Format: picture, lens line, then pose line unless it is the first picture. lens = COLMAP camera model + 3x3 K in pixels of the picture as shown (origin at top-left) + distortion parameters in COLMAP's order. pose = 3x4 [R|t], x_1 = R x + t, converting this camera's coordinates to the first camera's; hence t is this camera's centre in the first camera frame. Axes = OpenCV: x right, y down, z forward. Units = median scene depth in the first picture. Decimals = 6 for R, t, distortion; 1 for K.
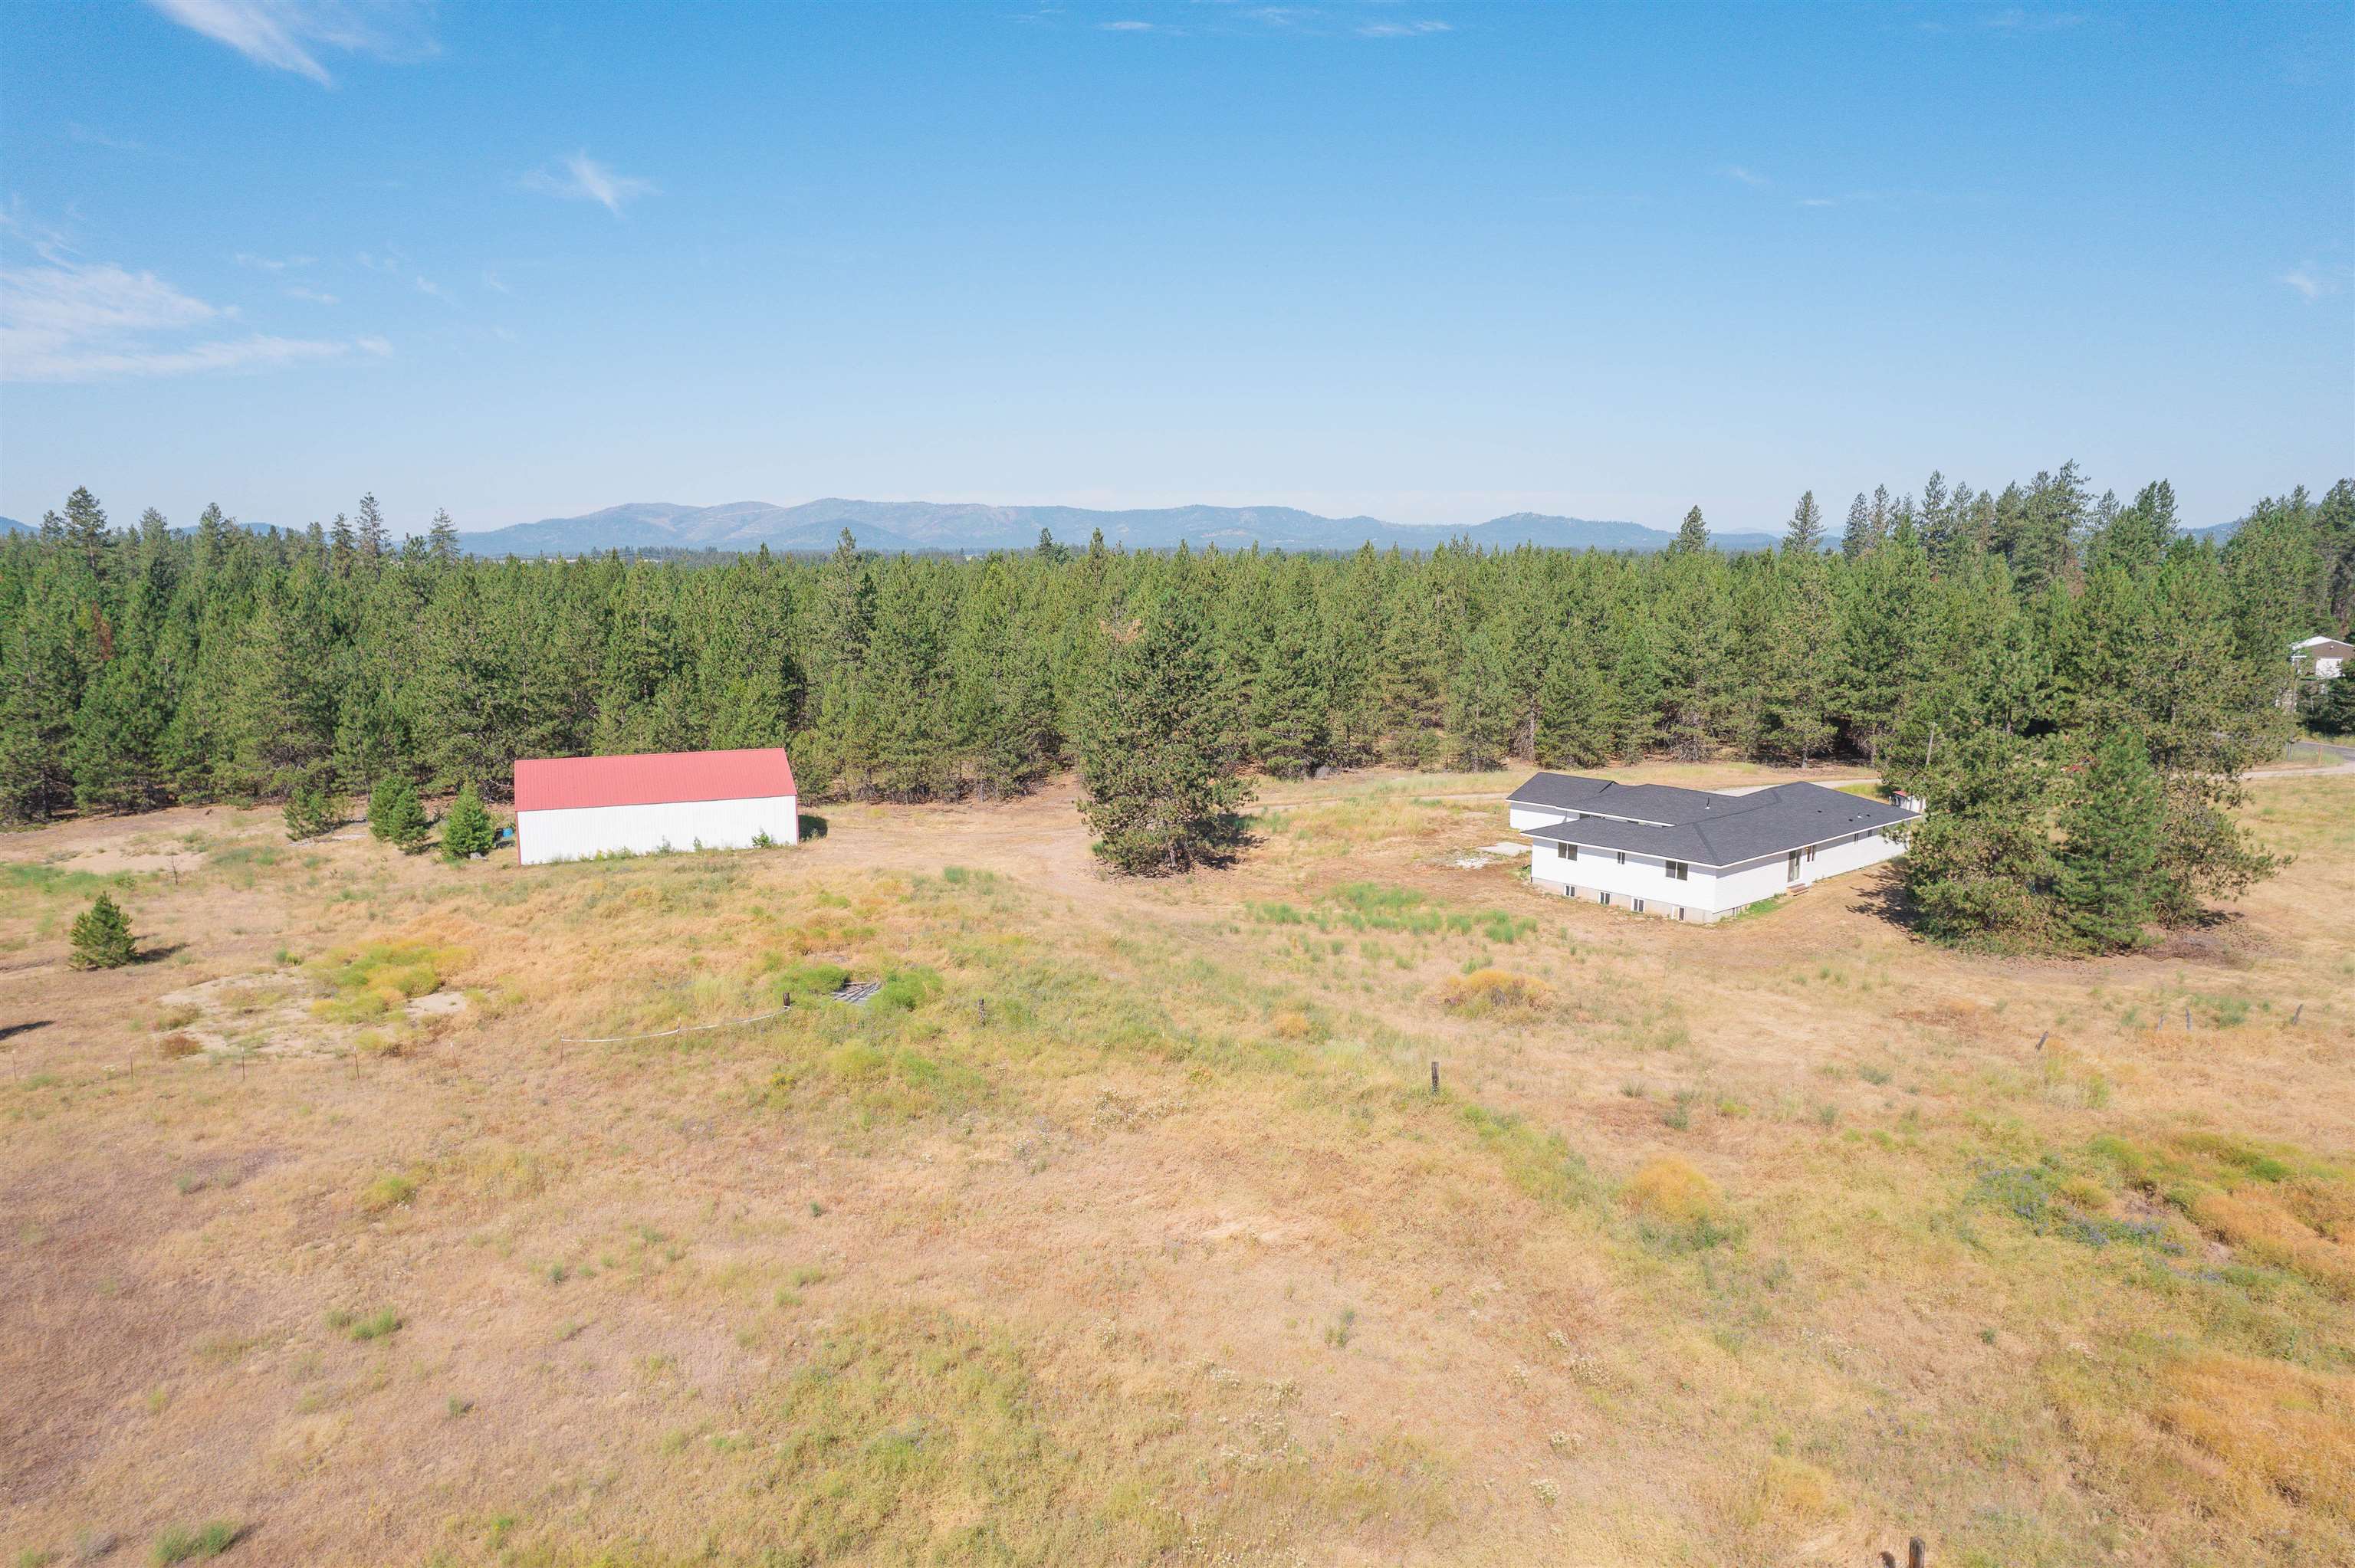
lens RADIAL K [[1536.8, 0, 1129.3], [0, 1536.8, 785.5], [0, 0, 1]] dist [-0.076741, -0.000441]
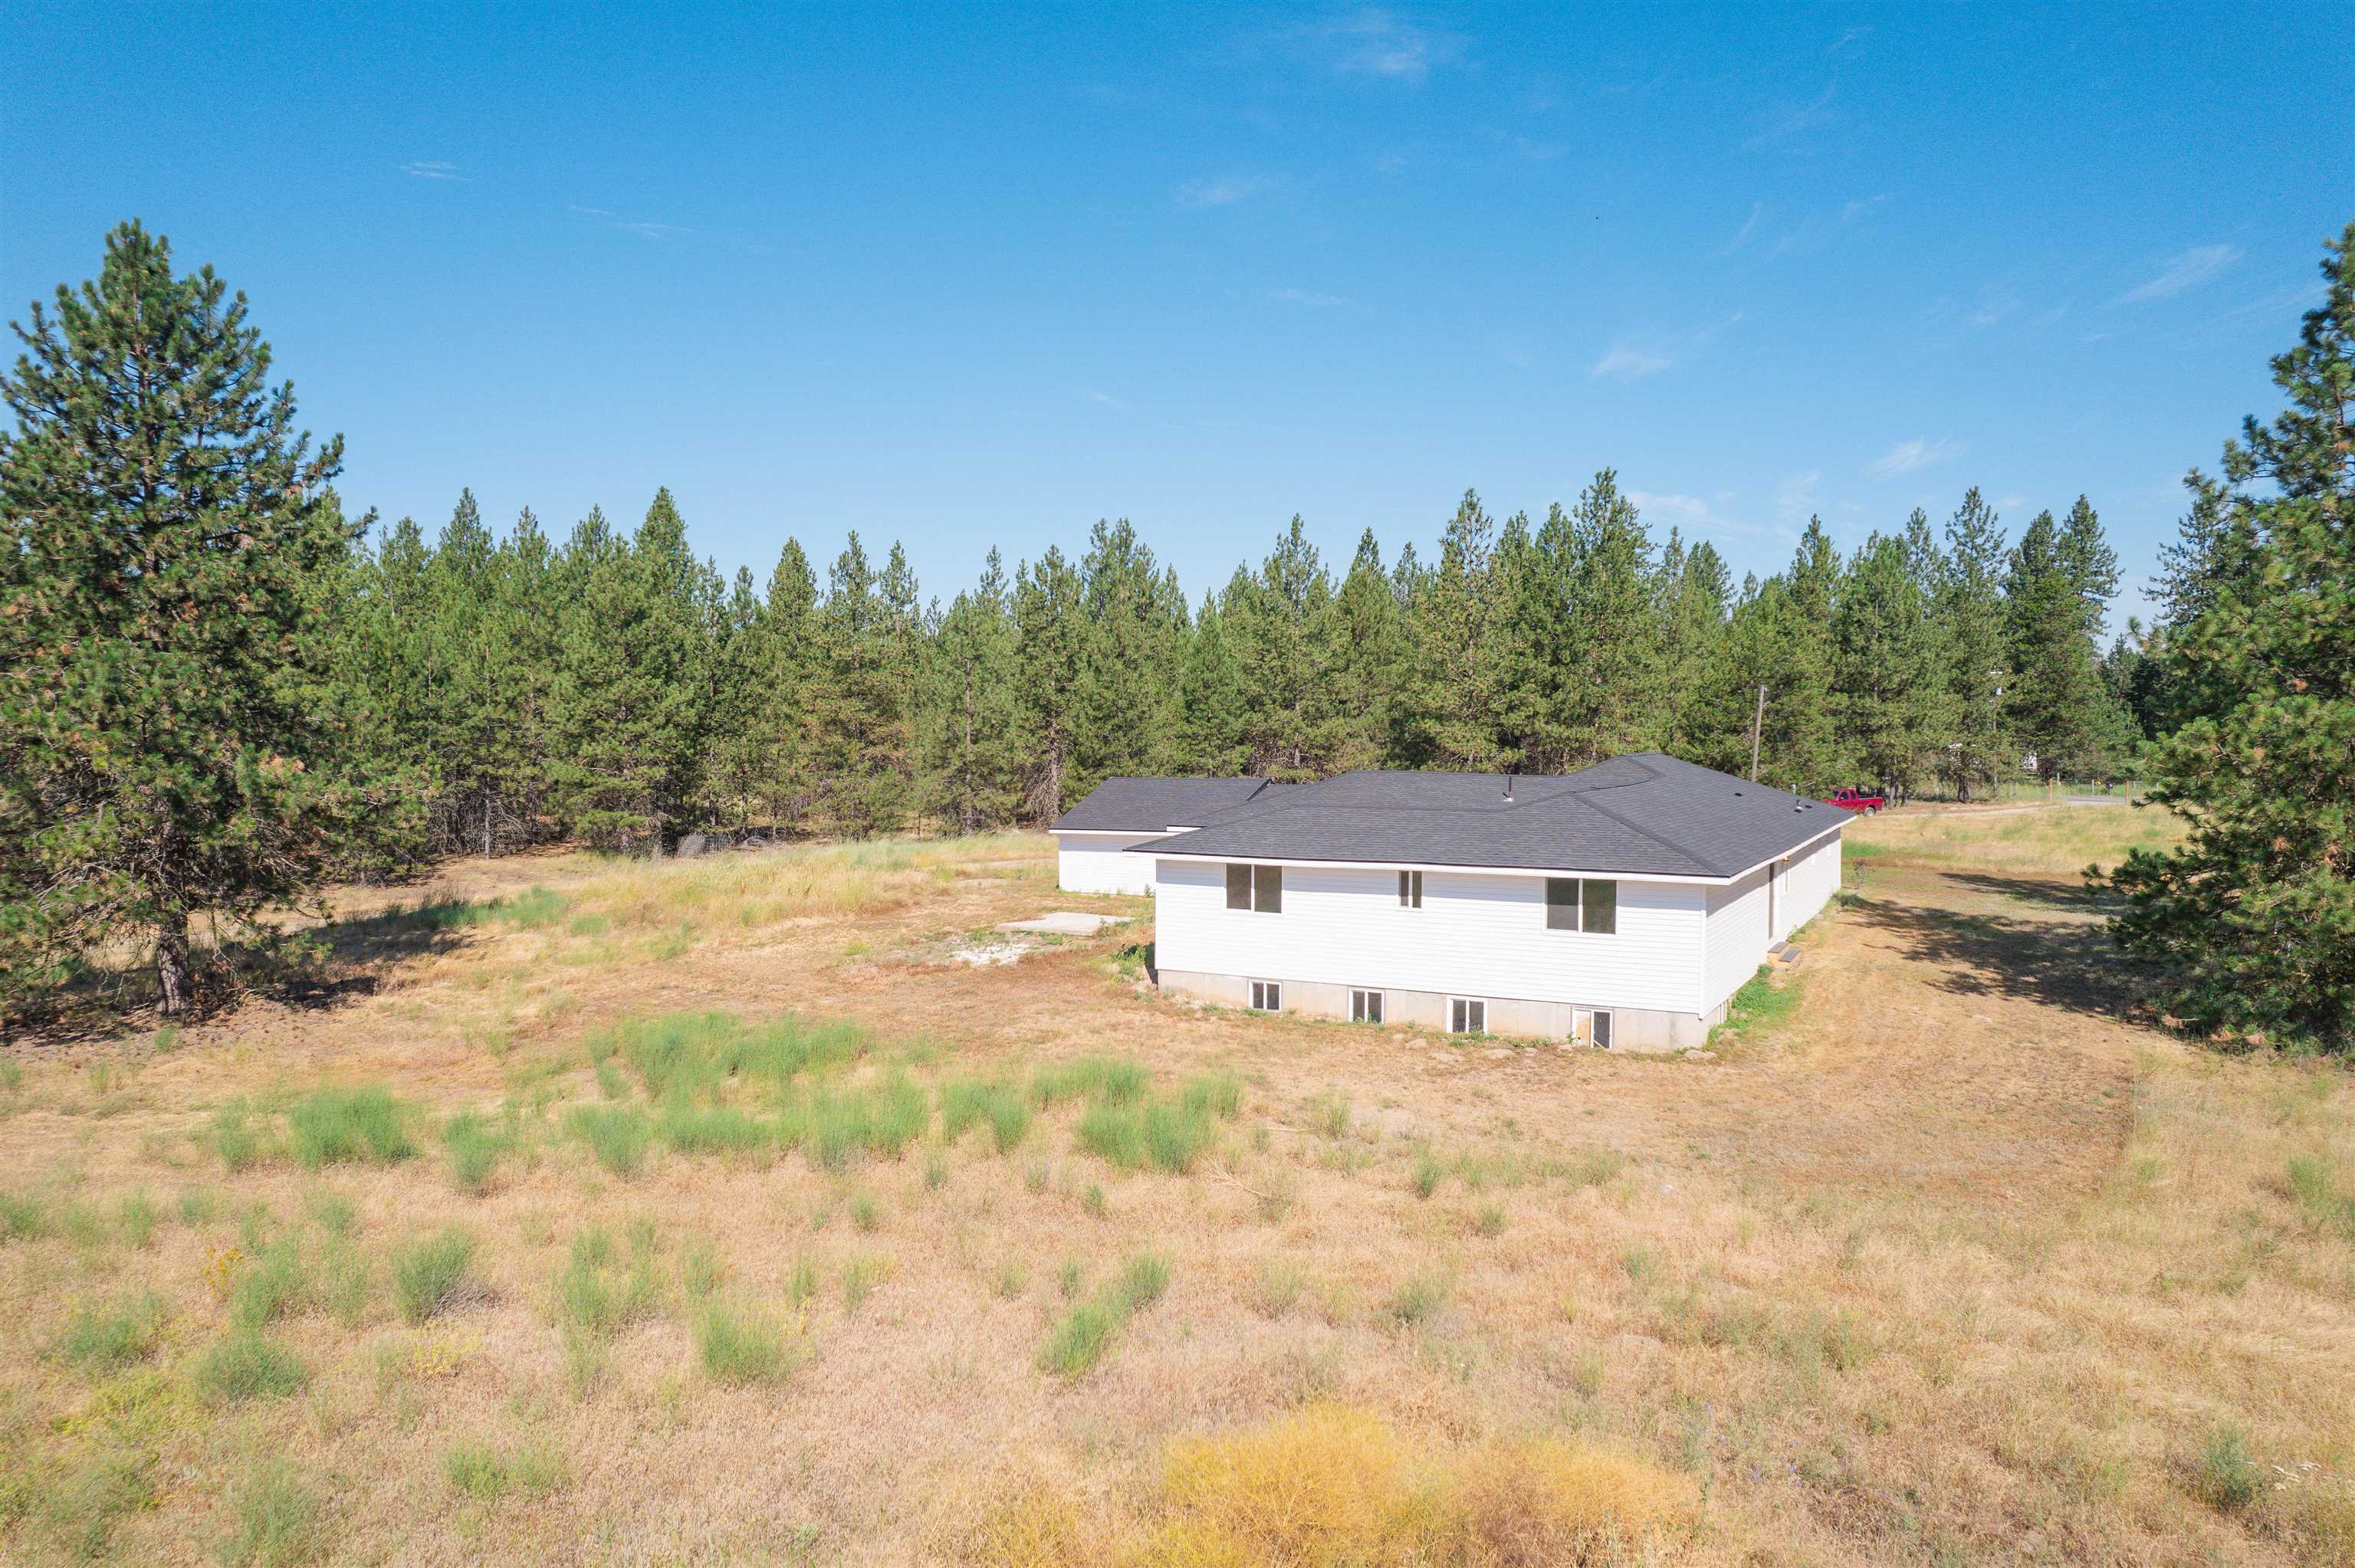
lens RADIAL K [[1512.7, 0, 1176.9], [0, 1512.7, 795.7], [0, 0, 1]] dist [-0.080912, 0.072339]
pose [[0.929893, -0.012752, 0.367609, 0.114108], [0.054753, 0.993063, -0.104055, 0.048899], [-0.363732, 0.116887, 0.924141, 0.562588]]
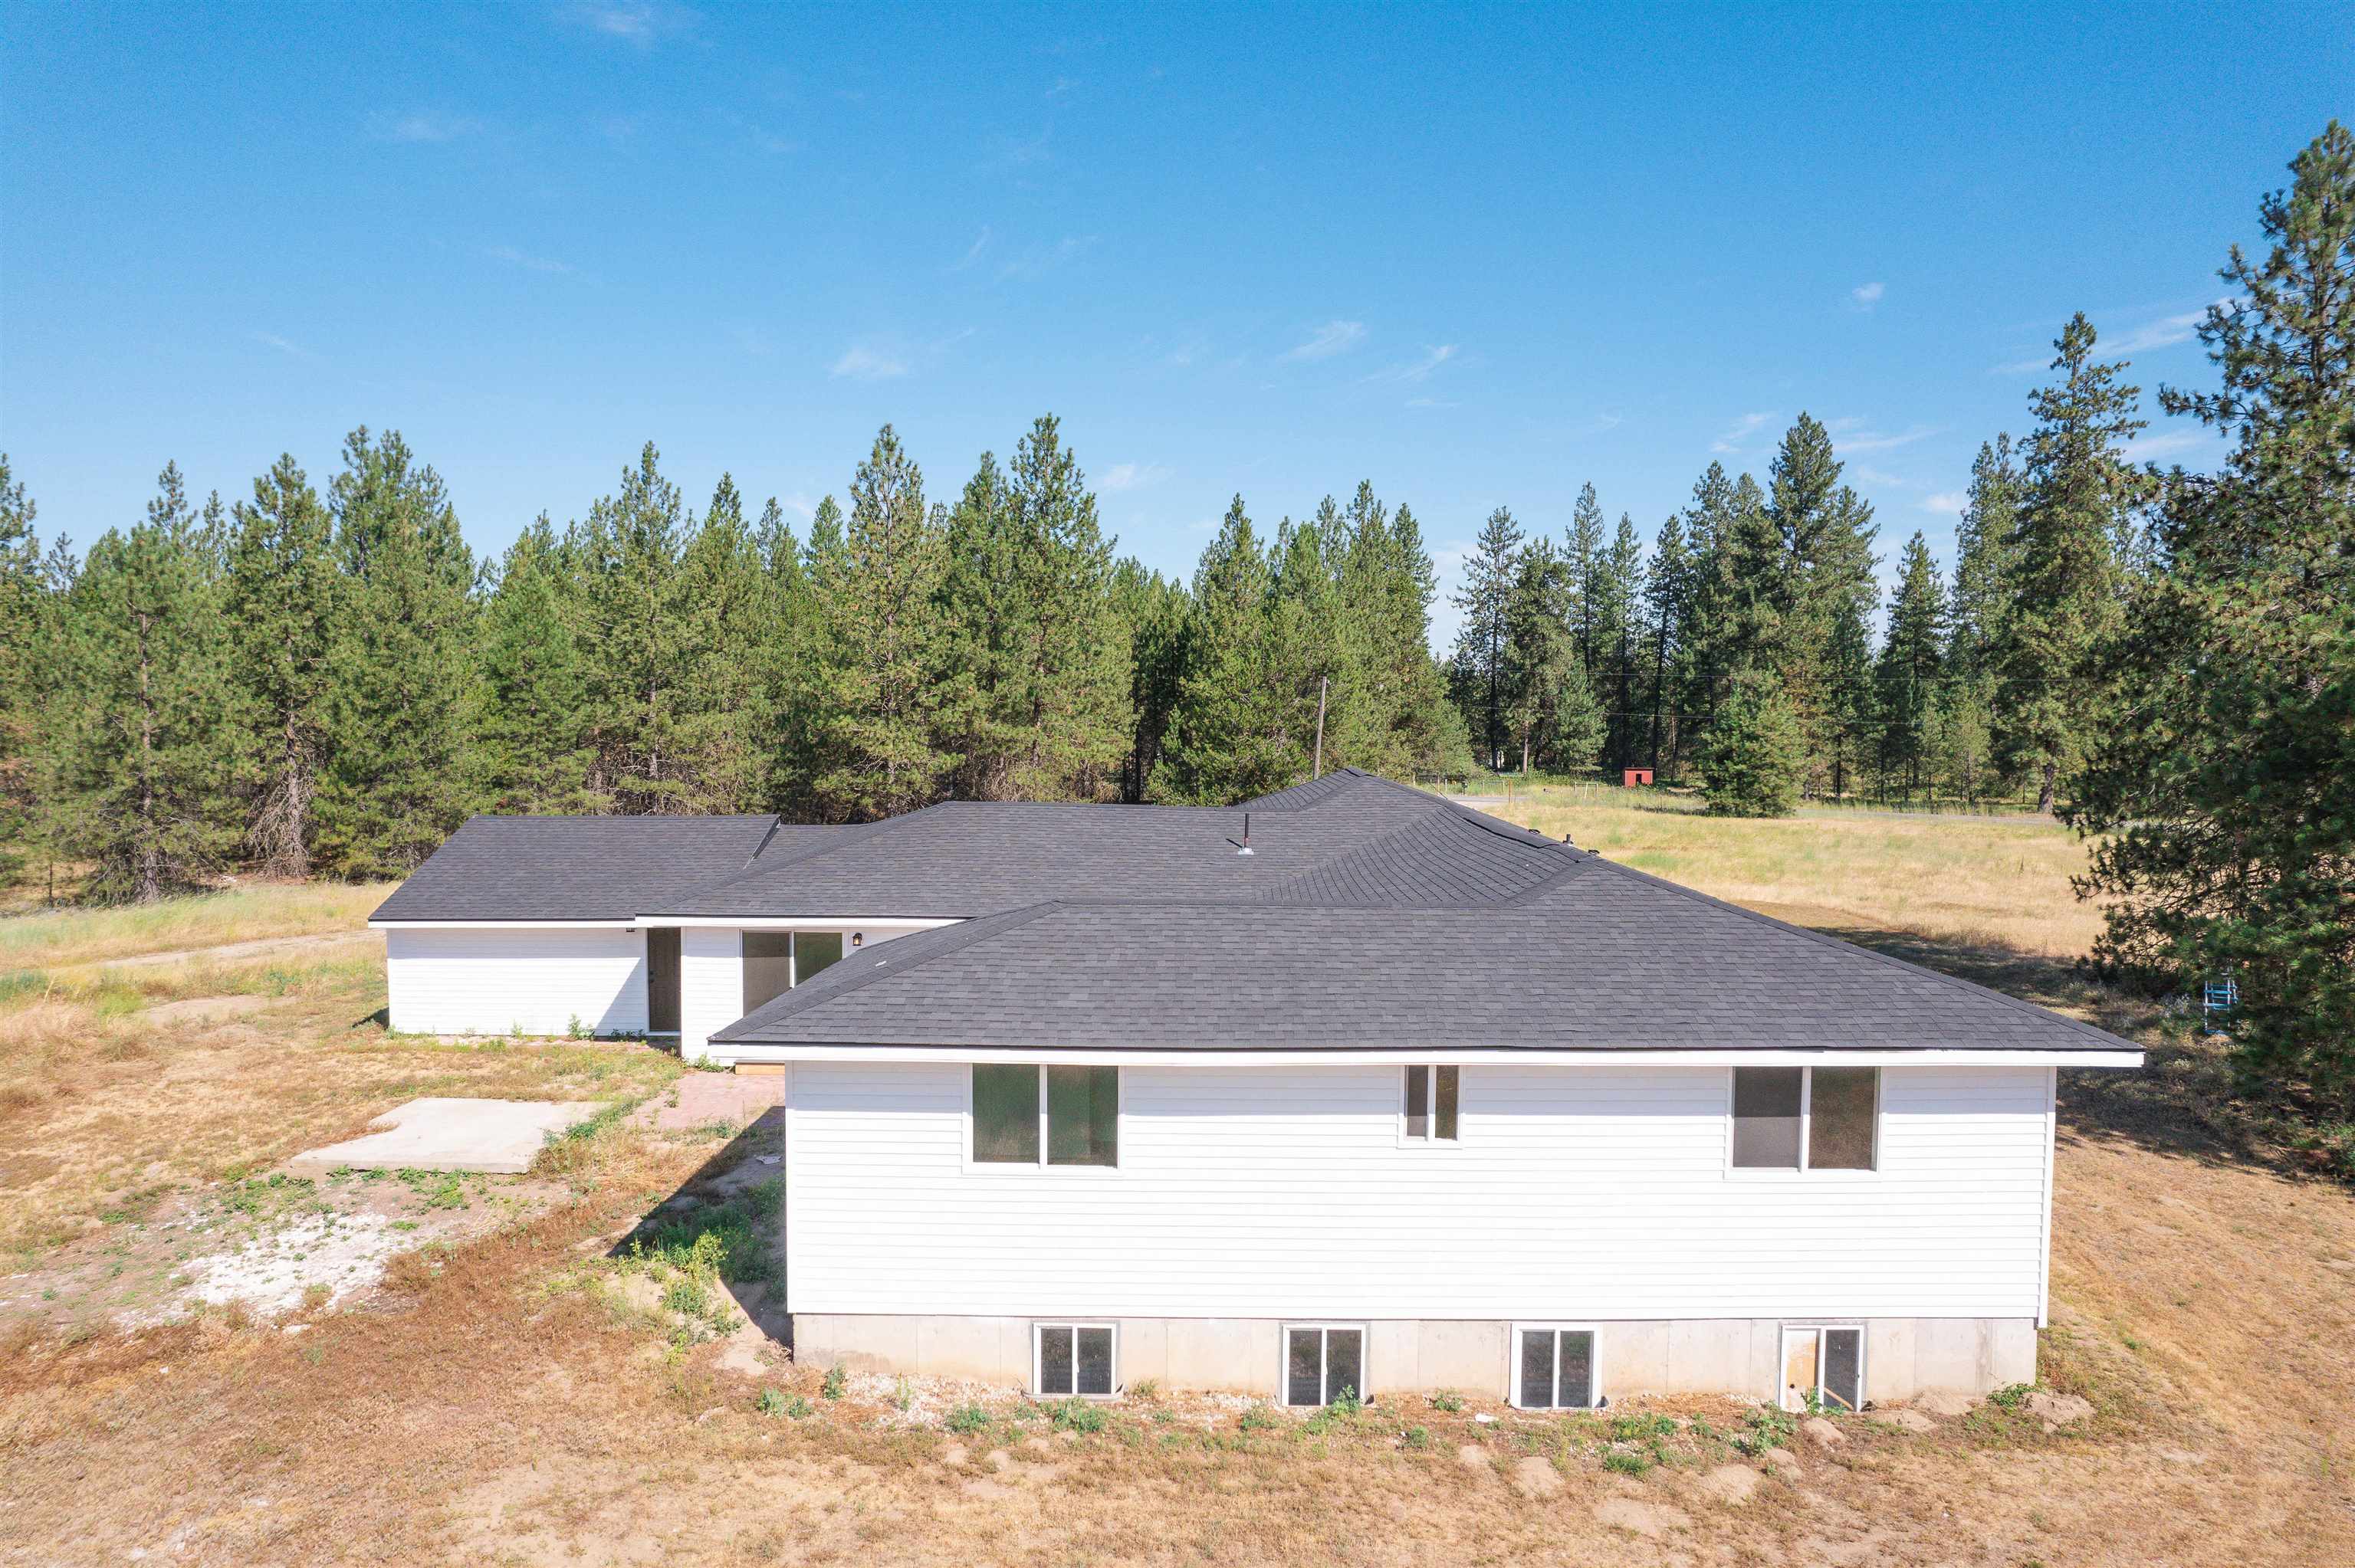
lens RADIAL K [[1512.7, 0, 1176.9], [0, 1512.7, 795.7], [0, 0, 1]] dist [-0.080912, 0.072339]
pose [[0.648548, -0.026631, 0.760708, 0.150454], [0.111016, 0.992011, -0.059920, 0.017761], [-0.753035, 0.123312, 0.646323, 0.749277]]
